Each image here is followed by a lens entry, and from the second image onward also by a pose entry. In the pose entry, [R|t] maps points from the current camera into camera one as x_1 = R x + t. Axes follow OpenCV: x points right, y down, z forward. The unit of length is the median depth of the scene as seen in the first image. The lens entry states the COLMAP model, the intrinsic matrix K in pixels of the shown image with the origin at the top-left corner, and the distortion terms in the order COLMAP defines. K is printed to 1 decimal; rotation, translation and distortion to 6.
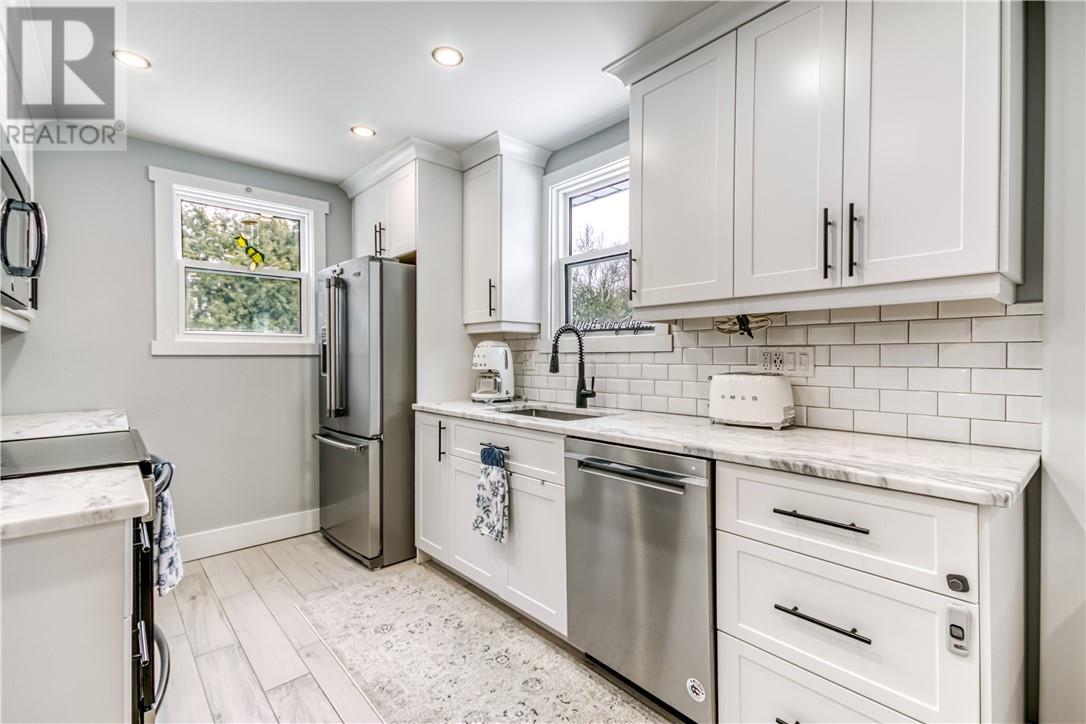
lens RADIAL K [[492.8, 0, 542.9], [0, 492.8, 357.4], [0, 0, 1]] dist [0.007914, -0.000475]
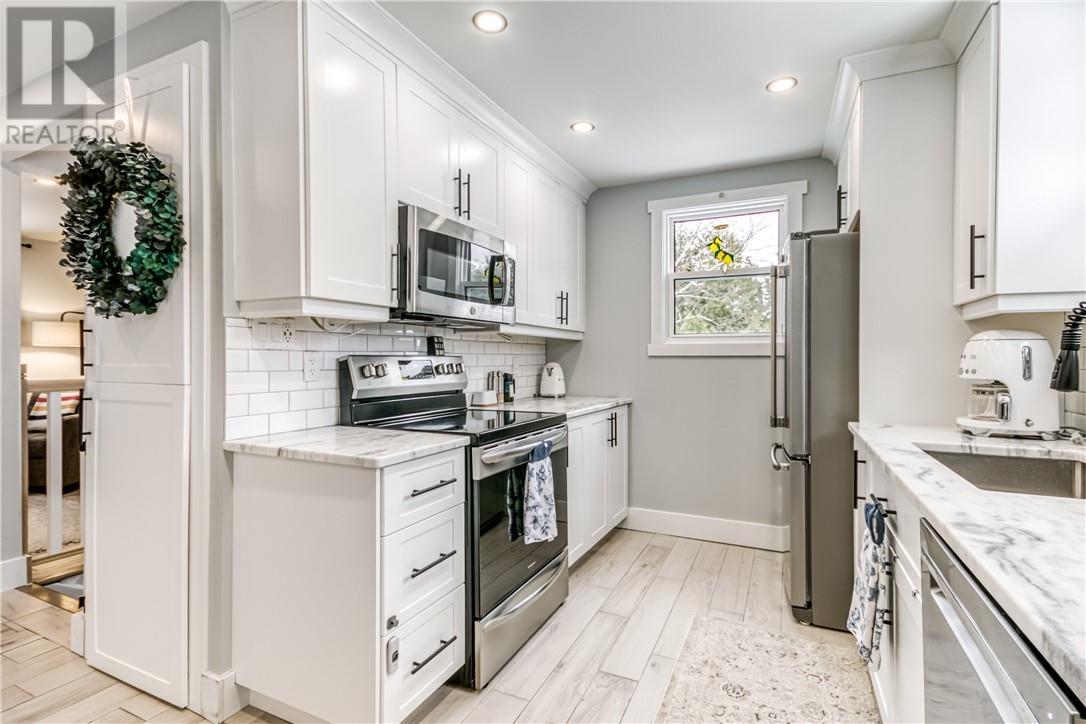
lens RADIAL K [[492.8, 0, 547.1], [0, 492.8, 355.8], [0, 0, 1]] dist [0.007914, -0.000475]
pose [[0.381536, -0.001995, -0.924352, 0.255659], [-0.002433, 0.999992, -0.003163, -0.000559], [0.924351, 0.003455, 0.381528, 0.322464]]
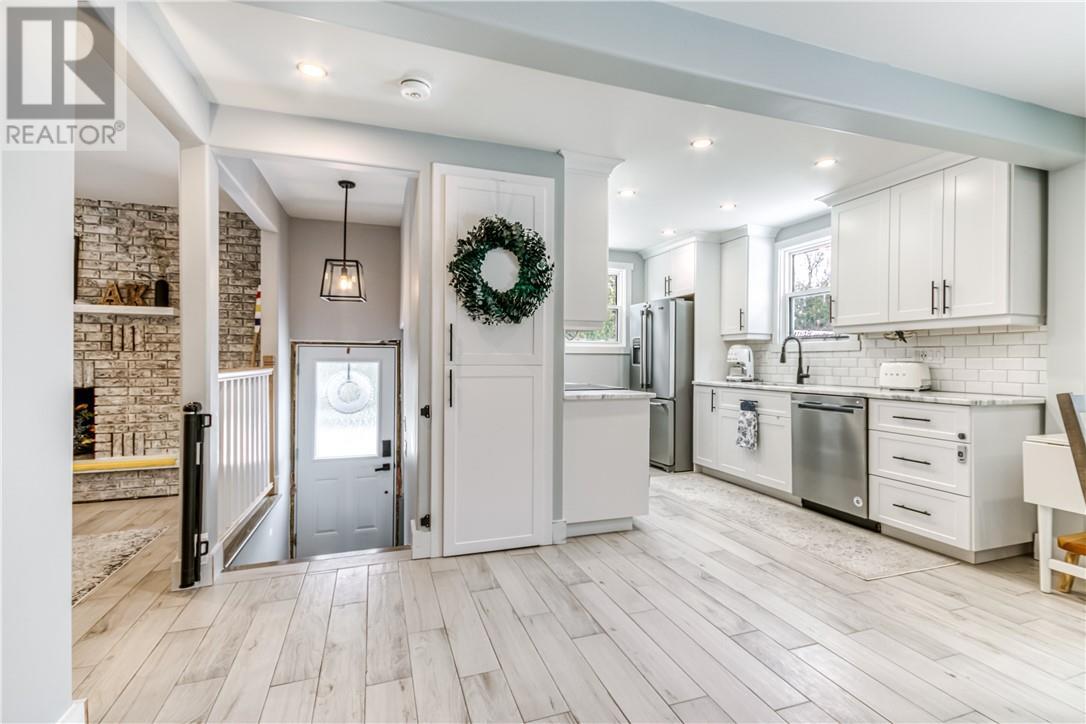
lens RADIAL K [[492.8, 0, 551.2], [0, 492.8, 362.8], [0, 0, 1]] dist [0.007914, -0.000475]
pose [[0.927752, 0.006467, -0.373142, -0.078908], [-0.004892, 0.999975, 0.005166, 0.023269], [0.373166, -0.002967, 0.927760, -0.852611]]
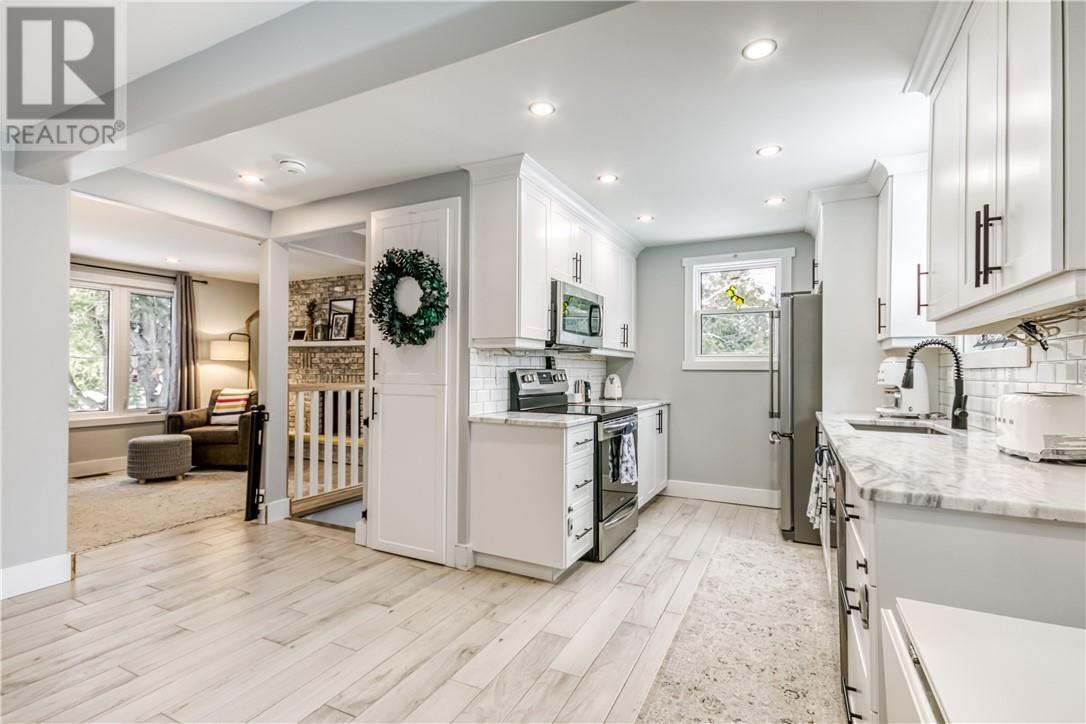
lens RADIAL K [[492.8, 0, 562.5], [0, 492.8, 364.2], [0, 0, 1]] dist [0.007914, -0.000475]
pose [[0.400648, -0.007821, -0.916199, 0.613978], [-0.007645, 0.999900, -0.011879, -0.000548], [0.916200, 0.011763, 0.400548, -0.041369]]
